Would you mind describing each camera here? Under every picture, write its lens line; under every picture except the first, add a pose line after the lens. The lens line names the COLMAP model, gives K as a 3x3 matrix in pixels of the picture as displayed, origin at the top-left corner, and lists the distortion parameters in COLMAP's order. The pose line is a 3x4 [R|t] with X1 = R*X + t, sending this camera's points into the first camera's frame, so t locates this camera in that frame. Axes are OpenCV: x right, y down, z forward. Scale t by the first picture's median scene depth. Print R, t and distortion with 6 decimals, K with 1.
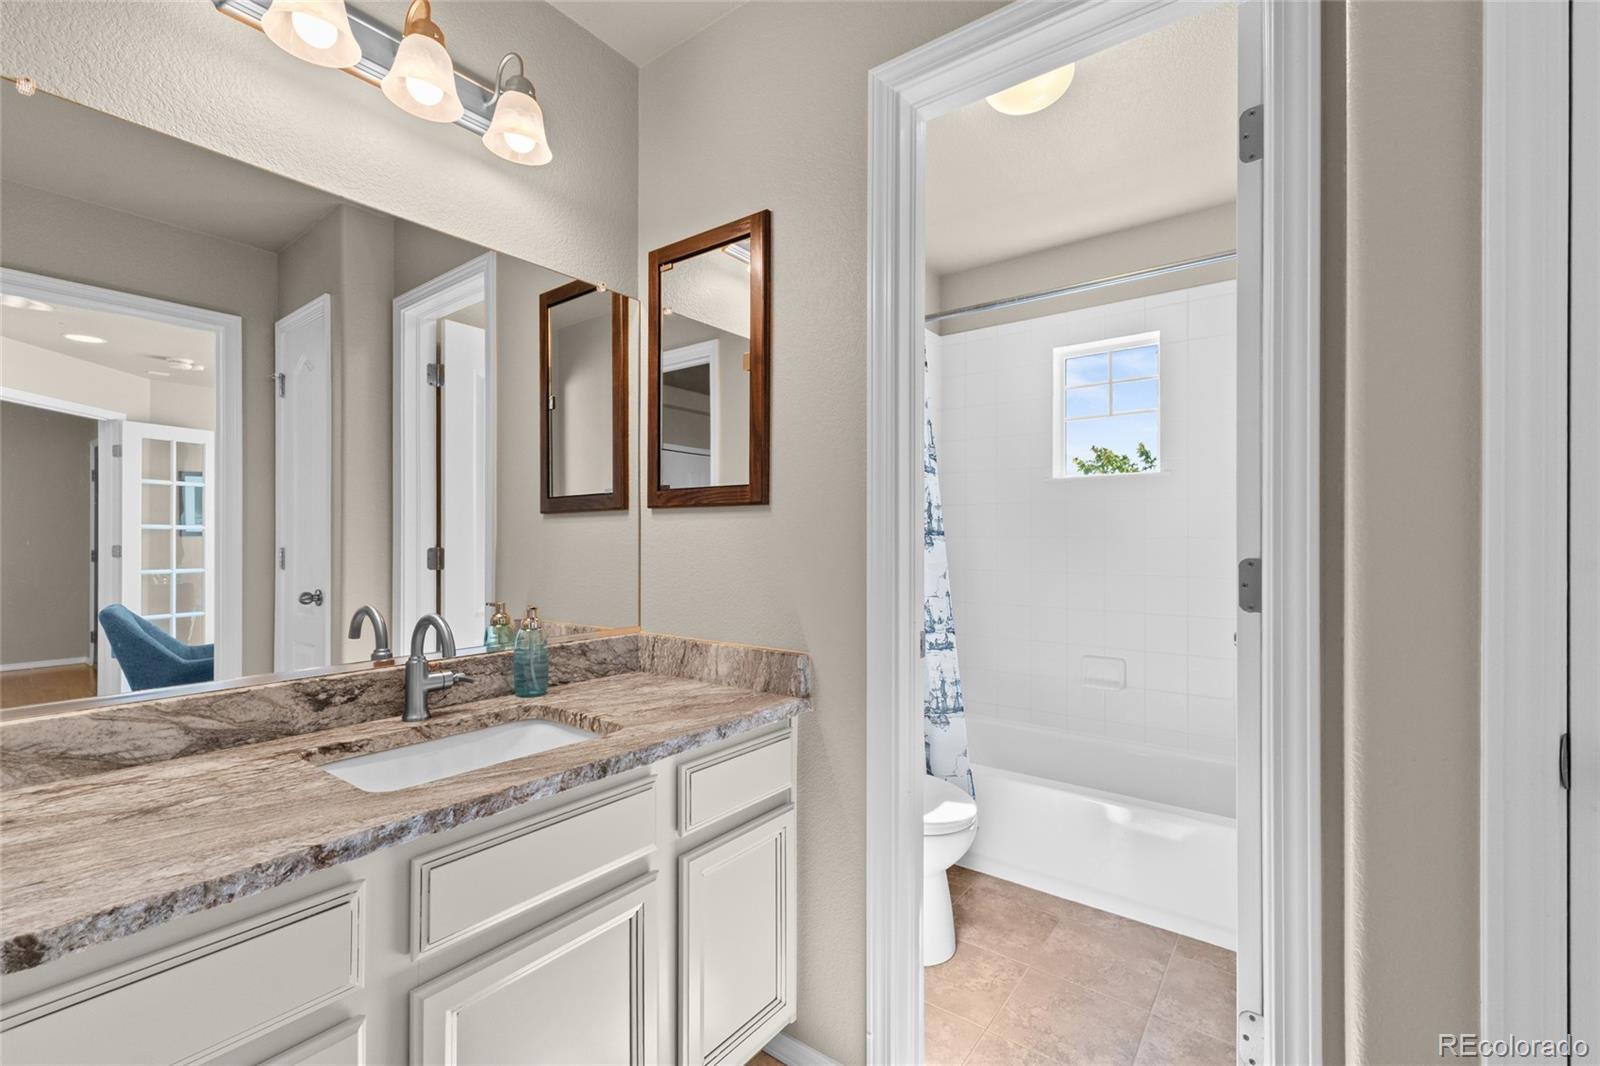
lens RADIAL K [[682.7, 0, 803.5], [0, 682.7, 537.5], [0, 0, 1]] dist [0.001612, -0.000137]
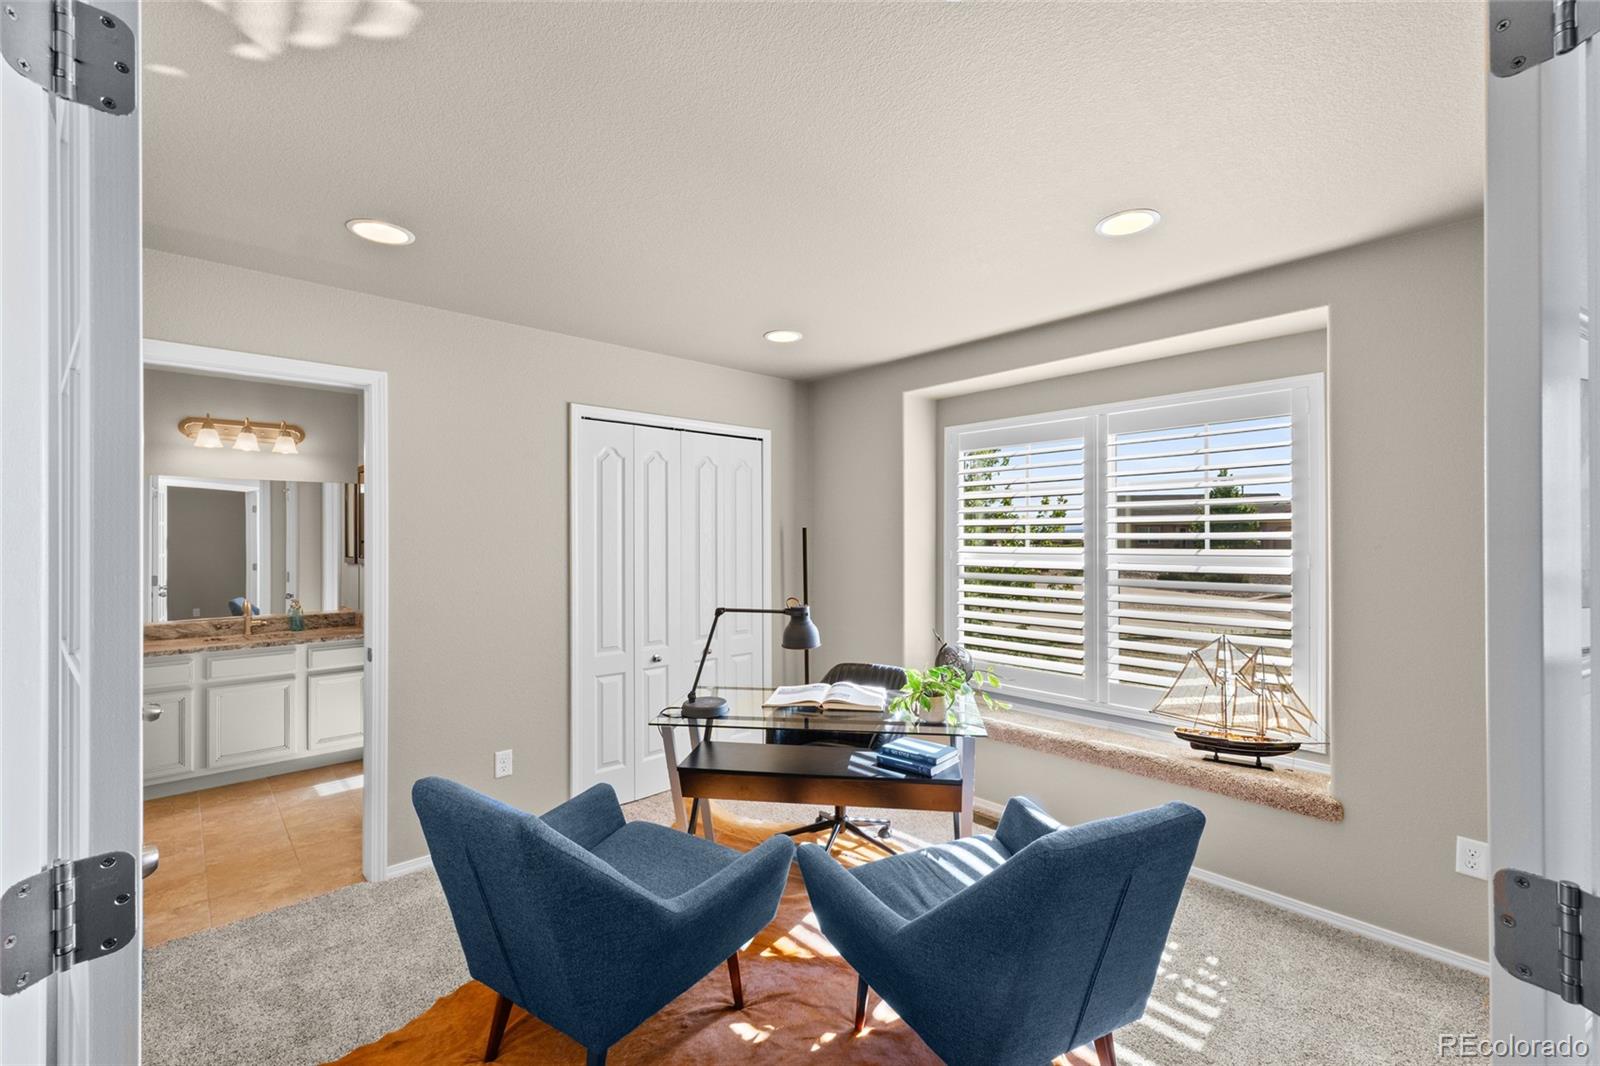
lens RADIAL K [[682.7, 0, 803.5], [0, 682.7, 537.5], [0, 0, 1]] dist [0.001612, -0.000137]
pose [[0.981636, -0.007988, -0.190598, 2.799918], [0.010545, 0.999867, 0.012402, -0.228873], [0.190474, -0.014184, 0.981590, -1.798169]]
